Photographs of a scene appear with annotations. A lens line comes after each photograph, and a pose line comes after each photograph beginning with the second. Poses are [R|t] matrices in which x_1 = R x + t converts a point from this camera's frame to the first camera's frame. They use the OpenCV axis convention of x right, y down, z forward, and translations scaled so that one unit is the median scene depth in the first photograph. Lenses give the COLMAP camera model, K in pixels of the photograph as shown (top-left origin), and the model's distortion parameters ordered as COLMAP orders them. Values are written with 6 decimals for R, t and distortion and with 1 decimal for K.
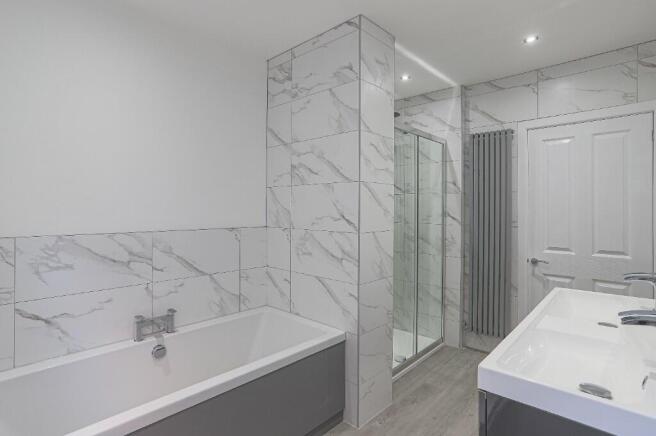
lens RADIAL K [[336.0, 0, 324.0], [0, 336.0, 209.9], [0, 0, 1]] dist [-0.046477, 0.020469]
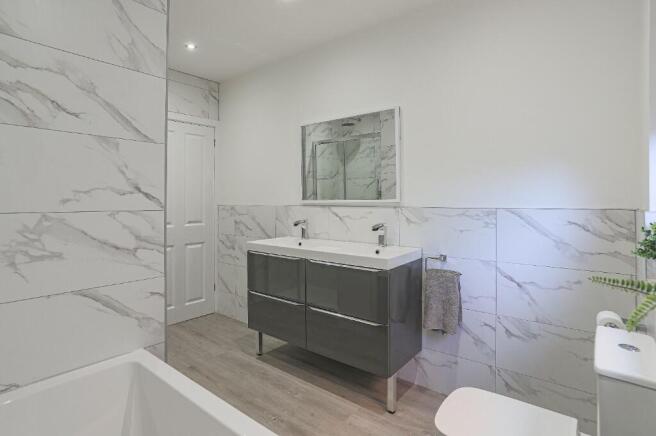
lens RADIAL K [[336.0, 0, 333.0], [0, 336.0, 199.3], [0, 0, 1]] dist [-0.046477, 0.020469]
pose [[-0.090490, -0.000037, 0.995897, -0.583400], [0.003883, 0.999992, 0.000389, 0.037195], [-0.995890, 0.003902, -0.090489, 0.560600]]
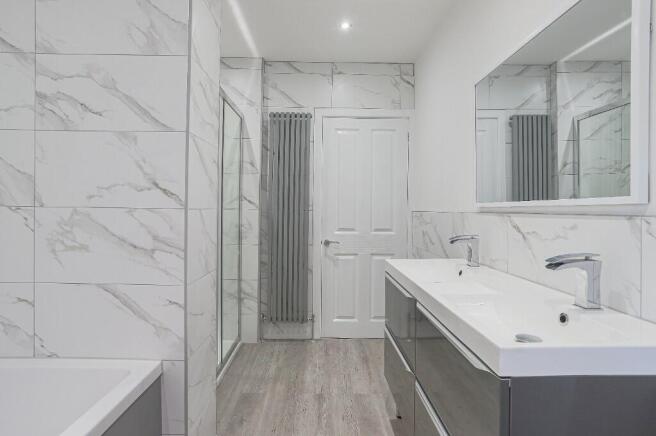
lens RADIAL K [[336.0, 0, 330.1], [0, 336.0, 213.0], [0, 0, 1]] dist [-0.046477, 0.020469]
pose [[0.710164, -0.003211, 0.704029, -0.133325], [-0.007581, 0.999897, 0.012208, 0.055567], [-0.703996, -0.014007, 0.710066, 0.265408]]
